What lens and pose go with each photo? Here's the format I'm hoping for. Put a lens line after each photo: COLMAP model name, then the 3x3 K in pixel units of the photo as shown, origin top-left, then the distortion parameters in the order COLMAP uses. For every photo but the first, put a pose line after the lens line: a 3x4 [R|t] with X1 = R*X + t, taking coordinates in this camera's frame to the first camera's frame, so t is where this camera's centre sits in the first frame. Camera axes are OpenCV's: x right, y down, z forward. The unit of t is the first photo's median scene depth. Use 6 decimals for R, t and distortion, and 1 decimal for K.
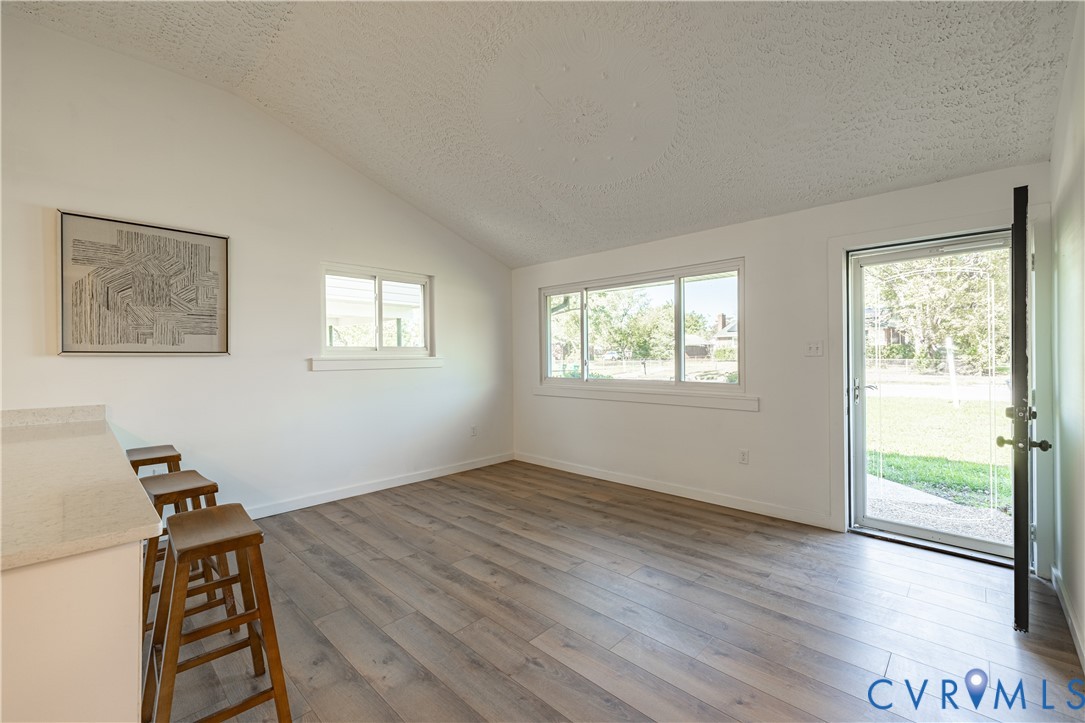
lens RADIAL K [[452.5, 0, 542.2], [0, 452.5, 356.8], [0, 0, 1]] dist [0.001742, 0.000067]
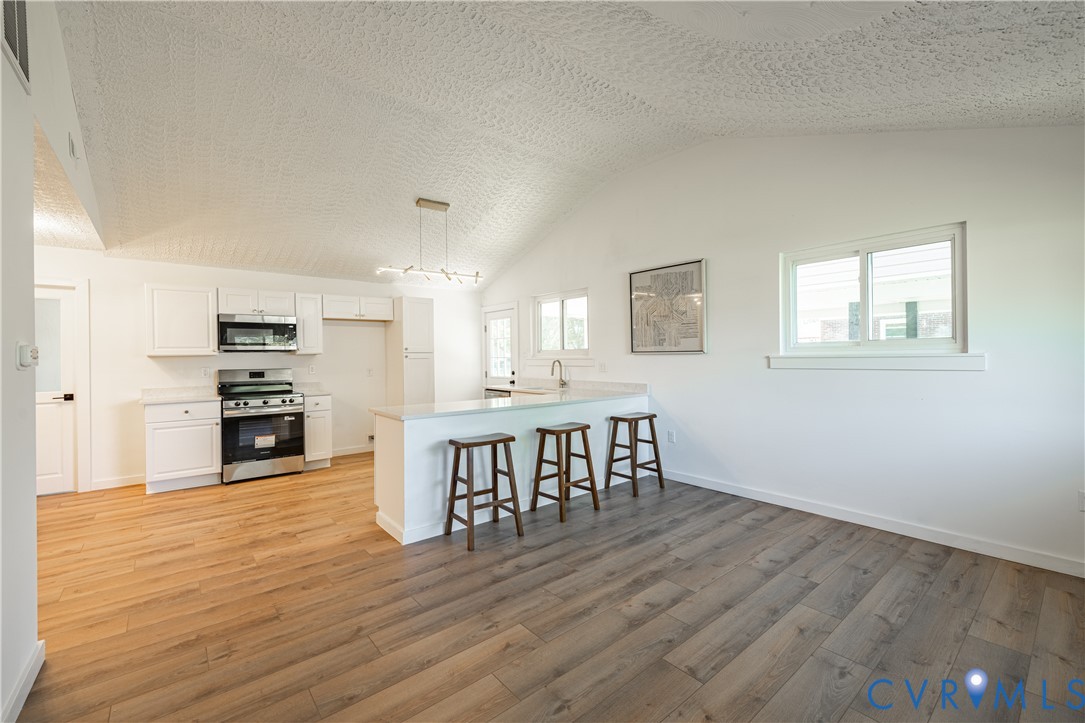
lens RADIAL K [[452.5, 0, 542.2], [0, 452.5, 356.8], [0, 0, 1]] dist [0.001742, 0.000067]
pose [[-0.115311, 0.011121, -0.993267, 0.581238], [0.012172, 0.999878, 0.009782, -0.010786], [0.993255, -0.010962, -0.115433, 0.666064]]
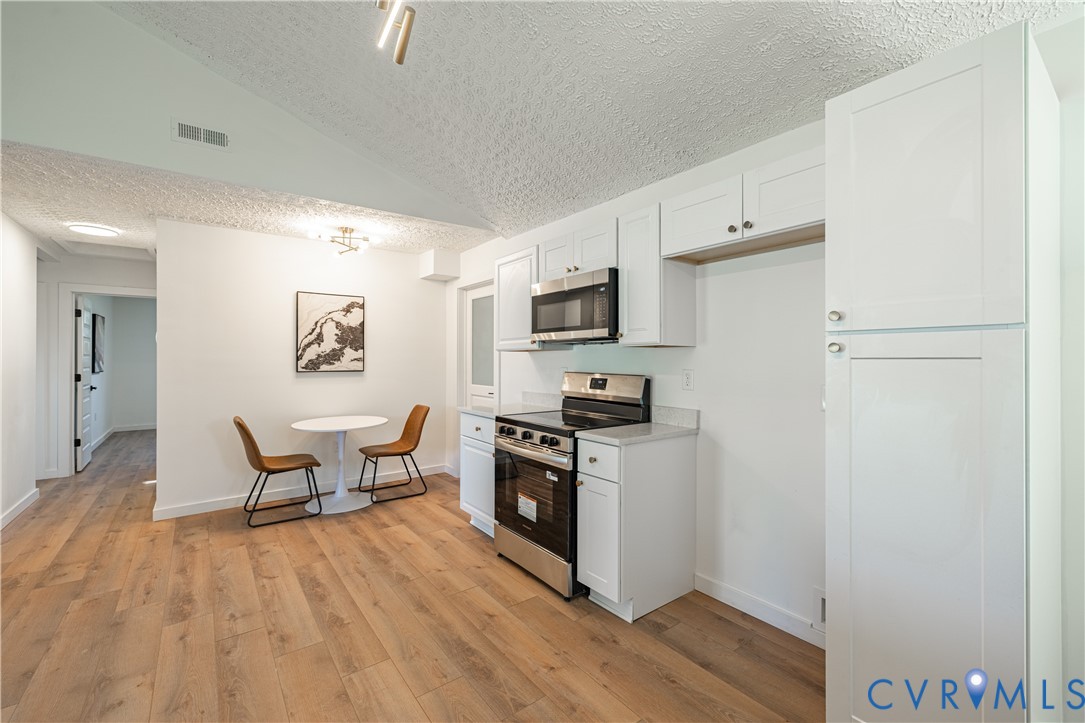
lens RADIAL K [[456.9, 0, 542.7], [0, 456.9, 357.0], [0, 0, 1]] dist [0.002801, -0.000253]
pose [[-0.985941, 0.010384, 0.166770, -0.810212], [0.010008, 0.999945, -0.003096, 0.003825], [-0.166793, -0.001384, -0.985991, 0.413572]]
